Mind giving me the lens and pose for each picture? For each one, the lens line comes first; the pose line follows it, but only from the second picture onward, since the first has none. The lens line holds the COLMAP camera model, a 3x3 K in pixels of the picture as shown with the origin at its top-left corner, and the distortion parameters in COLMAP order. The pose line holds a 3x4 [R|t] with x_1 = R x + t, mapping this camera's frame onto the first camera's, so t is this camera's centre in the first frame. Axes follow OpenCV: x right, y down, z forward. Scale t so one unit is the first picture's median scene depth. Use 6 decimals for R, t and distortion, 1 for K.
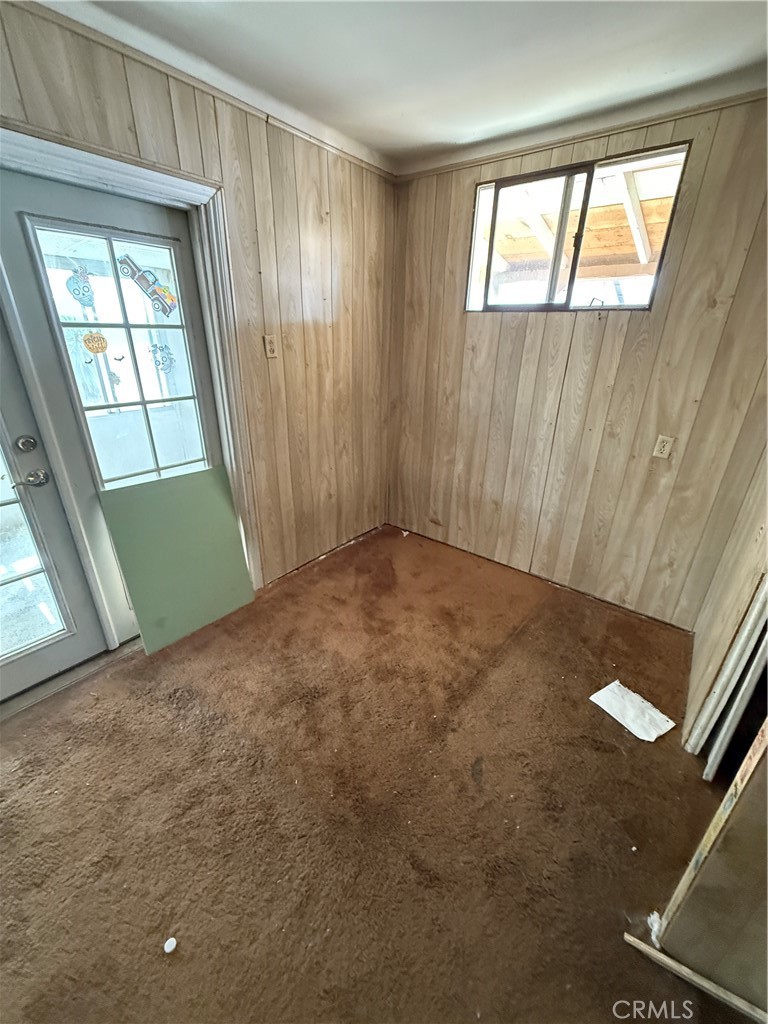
lens RADIAL K [[409.6, 0, 383.8], [0, 409.6, 509.7], [0, 0, 1]] dist [0.000530, -0.000005]
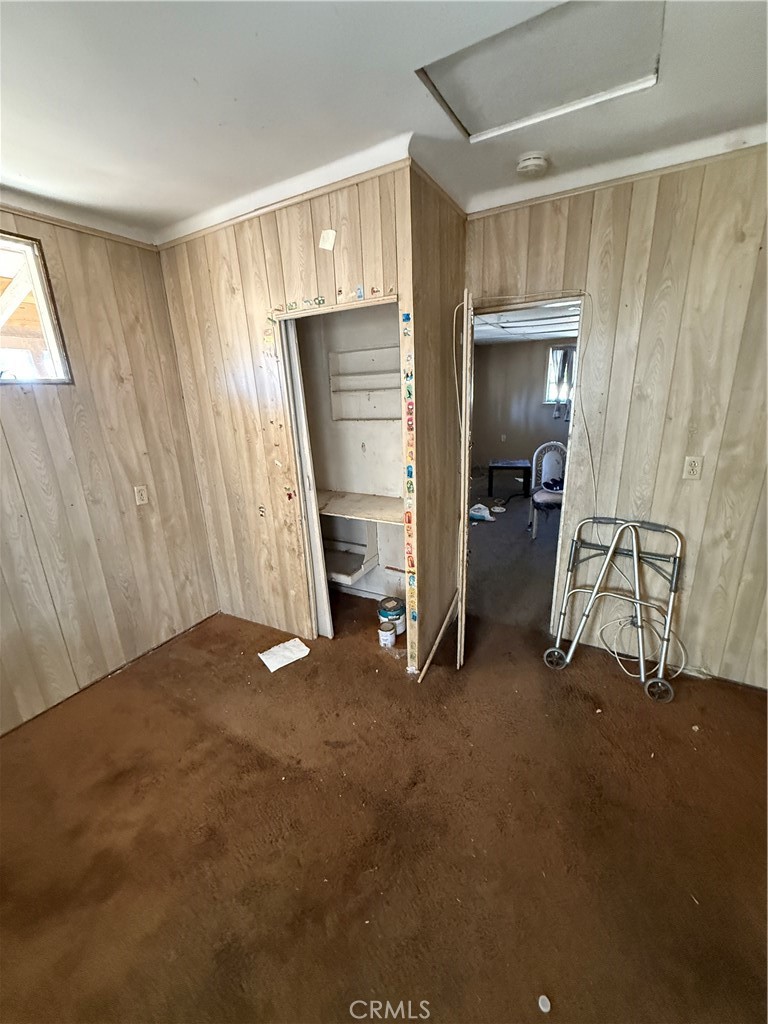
lens RADIAL K [[409.6, 0, 383.8], [0, 409.6, 509.7], [0, 0, 1]] dist [0.000530, -0.000005]
pose [[-0.168660, -0.289596, 0.942172, -0.508582], [0.424439, 0.841368, 0.334592, -0.202236], [-0.889610, 0.456326, -0.018989, 0.402279]]
